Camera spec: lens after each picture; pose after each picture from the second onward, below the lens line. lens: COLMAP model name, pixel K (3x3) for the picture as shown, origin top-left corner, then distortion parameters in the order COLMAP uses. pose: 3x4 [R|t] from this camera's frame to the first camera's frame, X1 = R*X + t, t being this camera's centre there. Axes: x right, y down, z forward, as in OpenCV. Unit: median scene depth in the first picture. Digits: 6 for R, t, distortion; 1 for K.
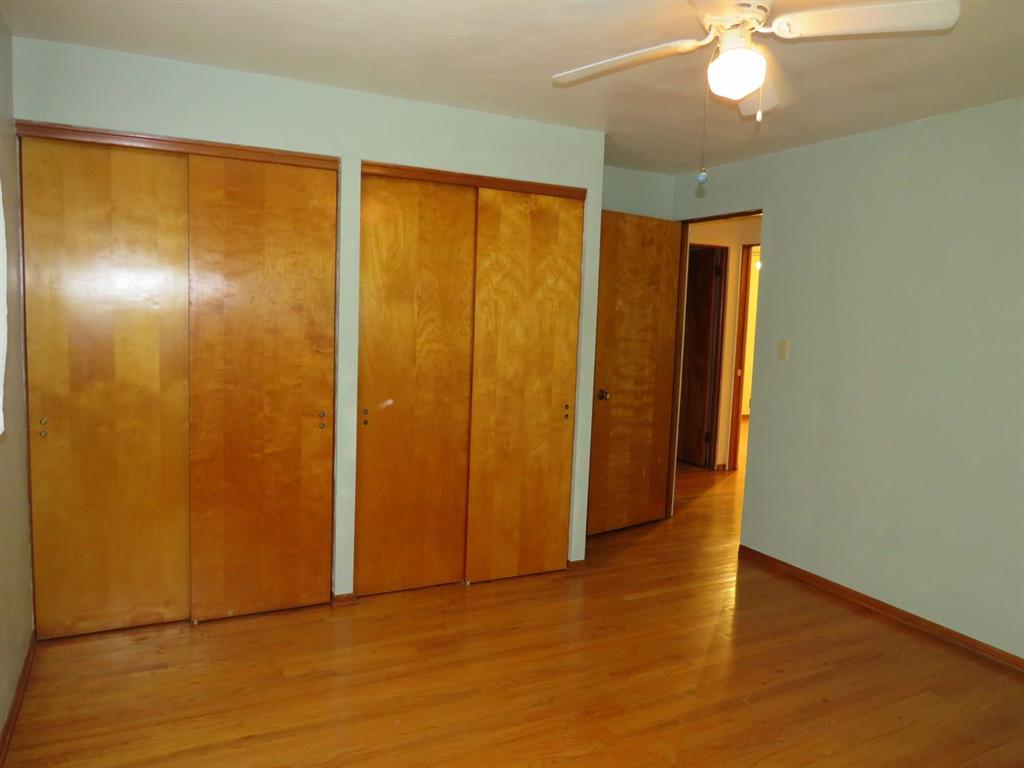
lens RADIAL K [[727.7, 0, 510.2], [0, 727.7, 380.7], [0, 0, 1]] dist [-0.027795, 0.010649]
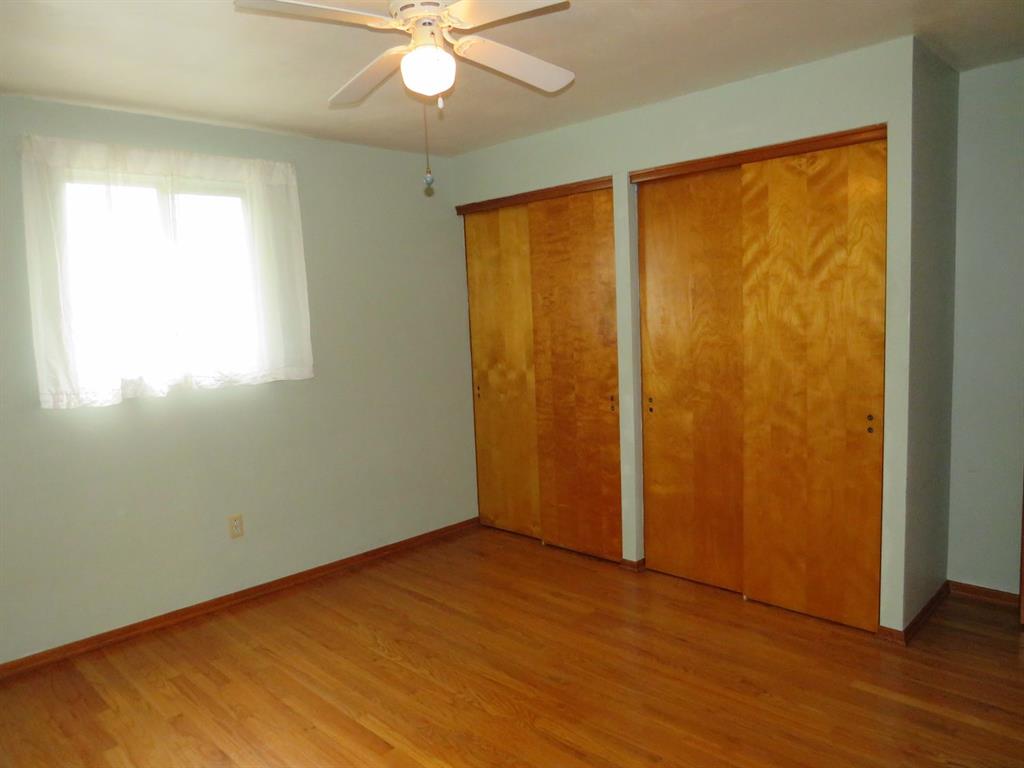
lens RADIAL K [[727.7, 0, 507.3], [0, 727.7, 376.9], [0, 0, 1]] dist [-0.027795, 0.010649]
pose [[0.307677, 0.037604, -0.950747, 0.753946], [-0.044056, 0.998710, 0.025244, -0.009543], [0.950470, 0.034119, 0.308937, 0.453074]]
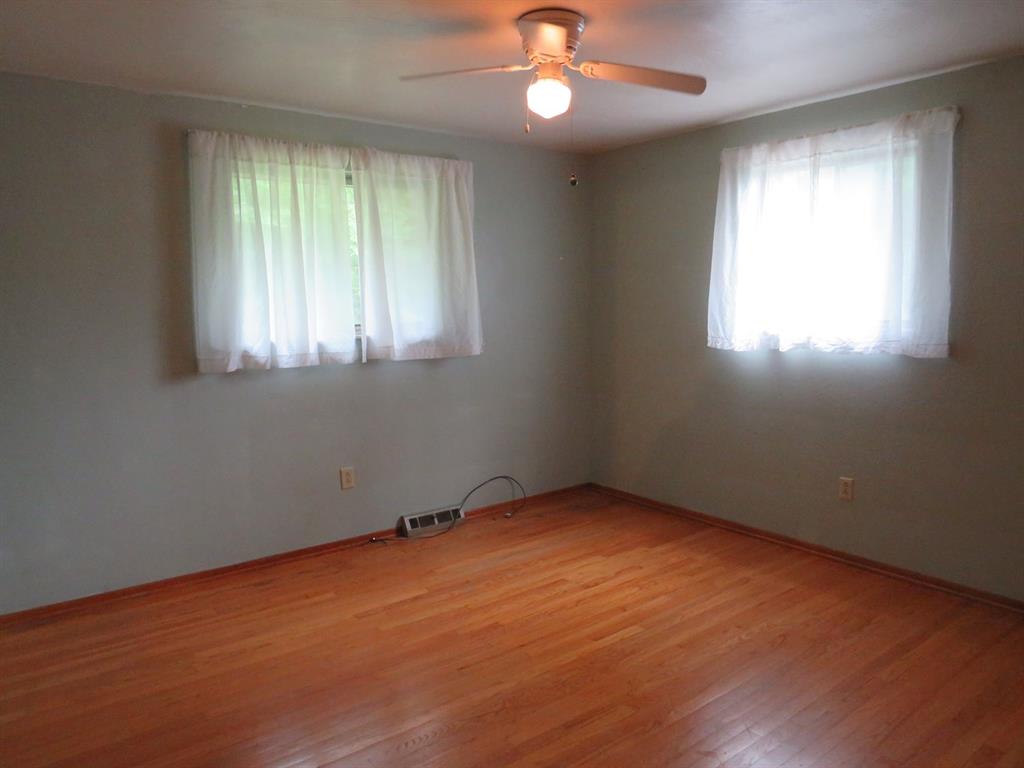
lens RADIAL K [[727.7, 0, 508.4], [0, 727.7, 391.7], [0, 0, 1]] dist [-0.027795, 0.010649]
pose [[-0.980907, 0.004389, -0.194430, 0.344170], [-0.040786, 0.972870, 0.227728, -0.116073], [0.190154, 0.231310, -0.954116, 1.313240]]
